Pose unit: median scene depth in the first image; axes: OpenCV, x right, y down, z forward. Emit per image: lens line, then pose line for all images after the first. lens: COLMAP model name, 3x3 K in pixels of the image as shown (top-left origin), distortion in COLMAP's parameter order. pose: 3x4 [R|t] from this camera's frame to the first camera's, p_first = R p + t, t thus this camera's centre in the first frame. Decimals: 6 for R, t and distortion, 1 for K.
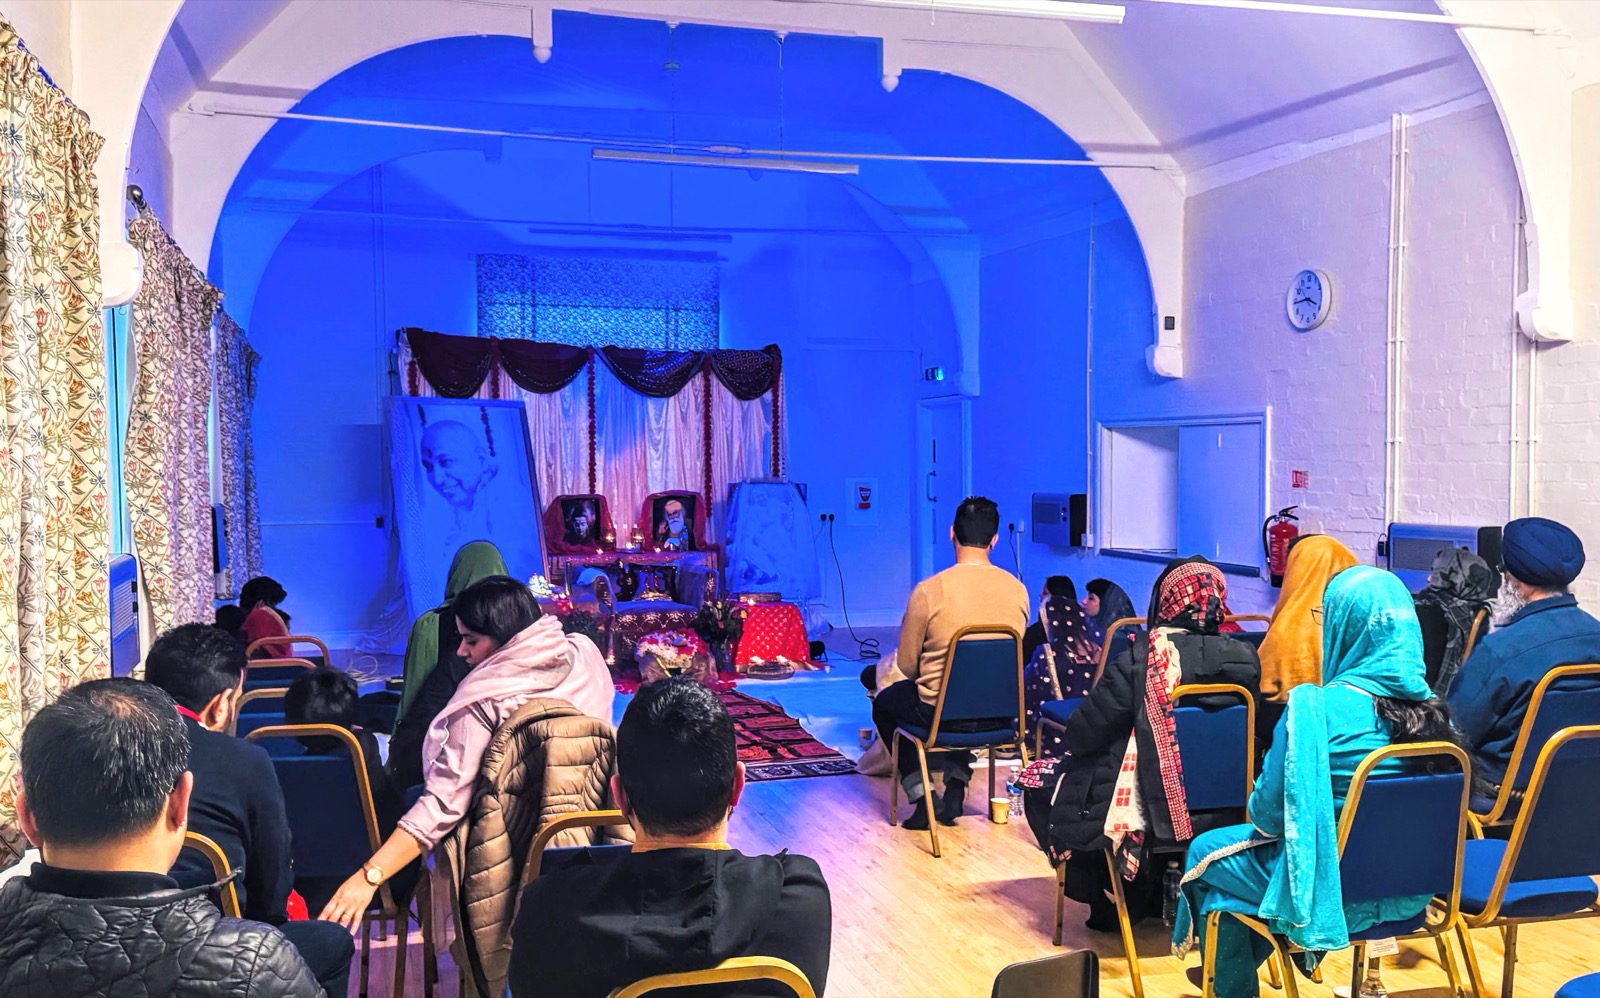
lens RADIAL K [[1454.7, 0, 758.9], [0, 1454.7, 497.5], [0, 0, 1]] dist [0.105577, -0.006023]
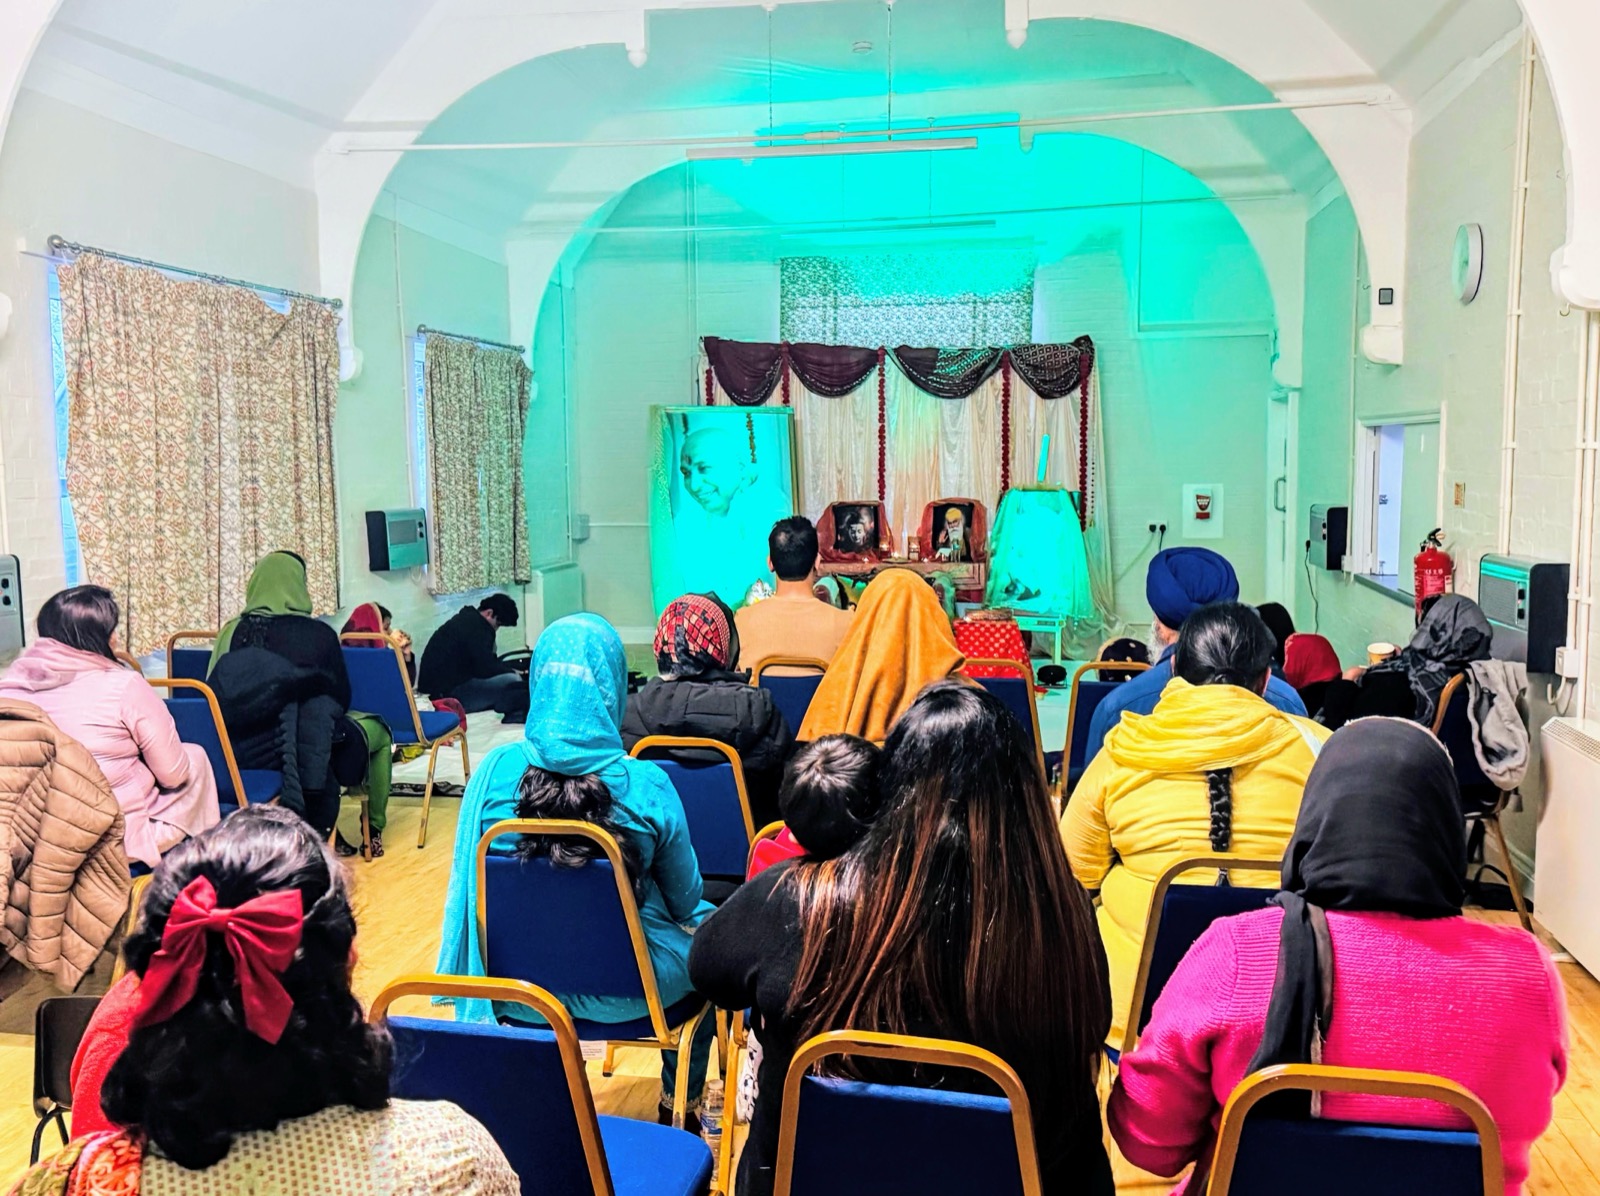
lens RADIAL K [[1486.1, 0, 769.4], [0, 1486.1, 560.4], [0, 0, 1]] dist [0.235524, -0.460741]
pose [[0.896958, 0.028736, -0.441180, 0.271782], [-0.009227, 0.998885, 0.046303, -0.008181], [0.442019, -0.037461, 0.896223, 0.077547]]
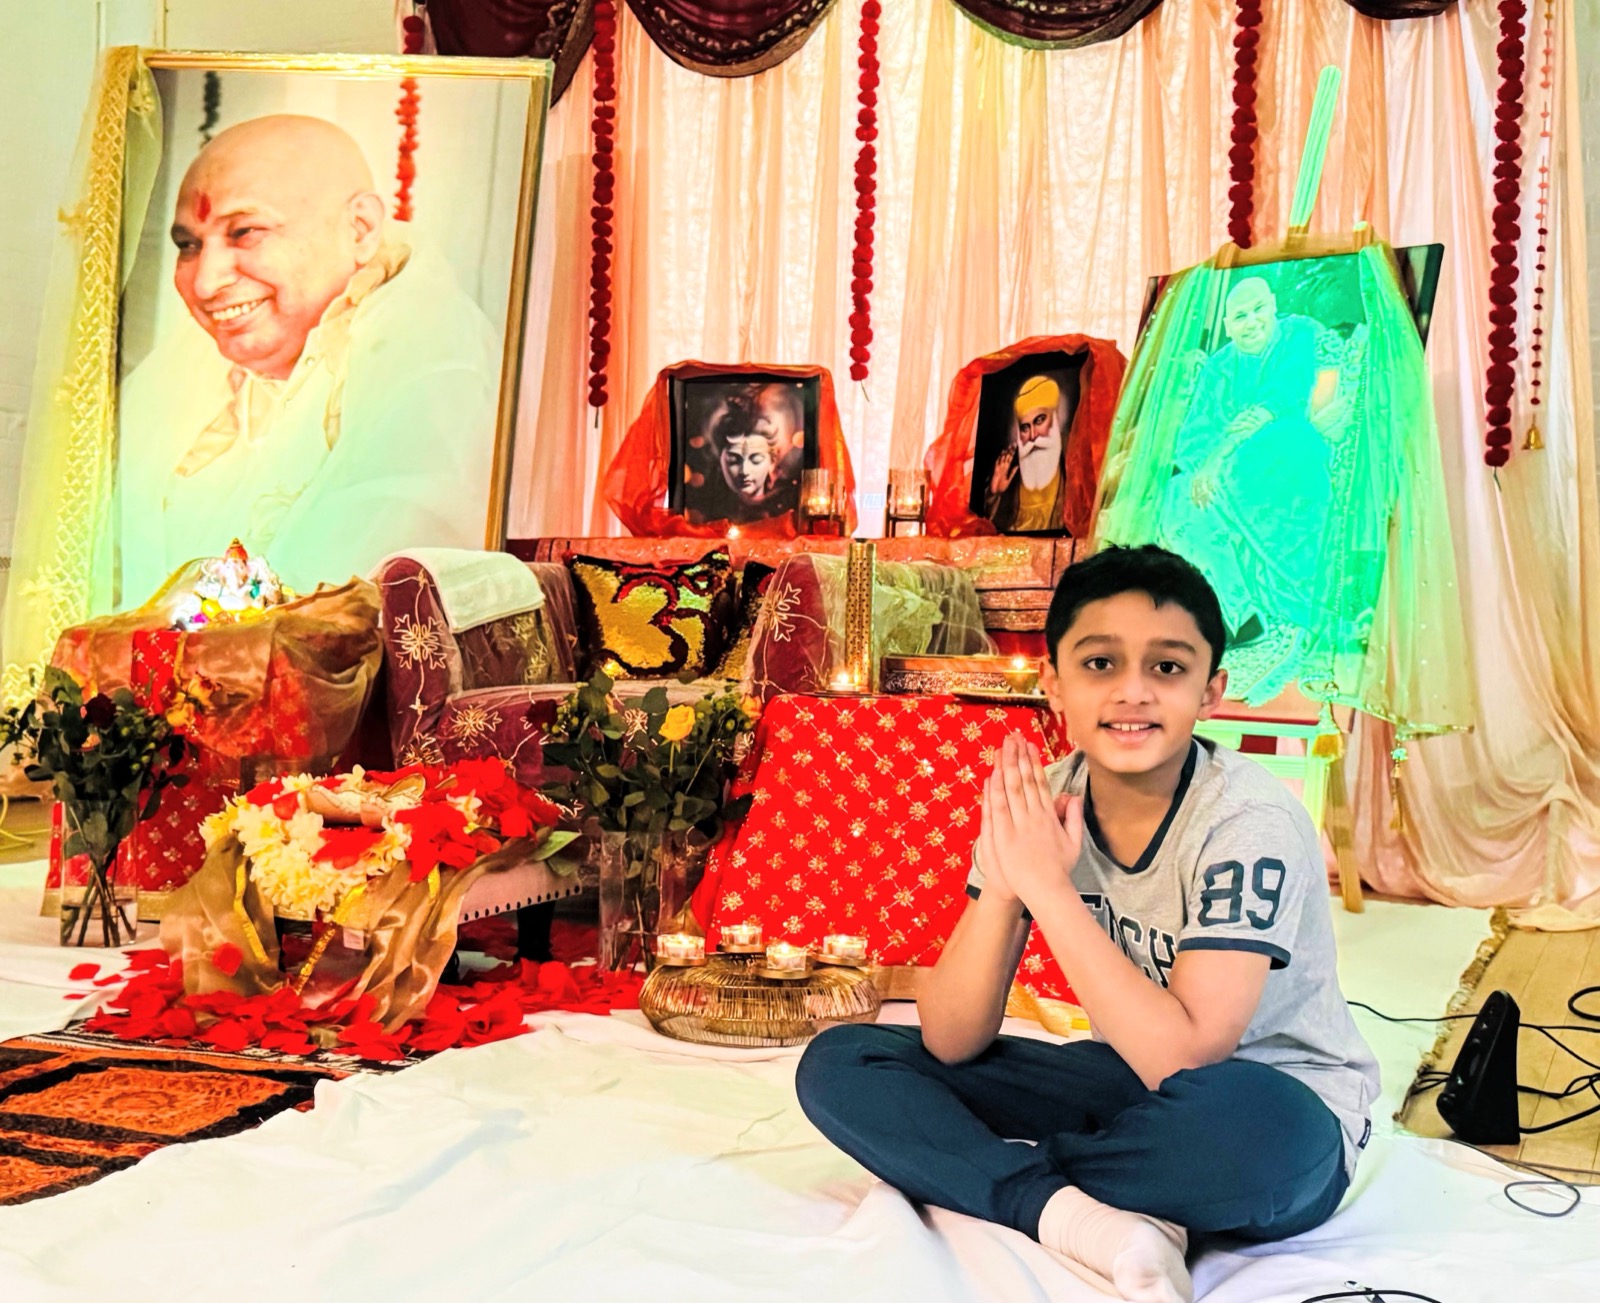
lens RADIAL K [[2025.2, 0, 736.5], [0, 2025.2, 678.5], [0, 0, 1]] dist [0.103329, -0.026027]
pose [[0.763332, 0.043744, -0.644523, 0.162143], [-0.047162, 0.998816, 0.011934, 0.061561], [0.644282, 0.021287, 0.764491, 0.677972]]
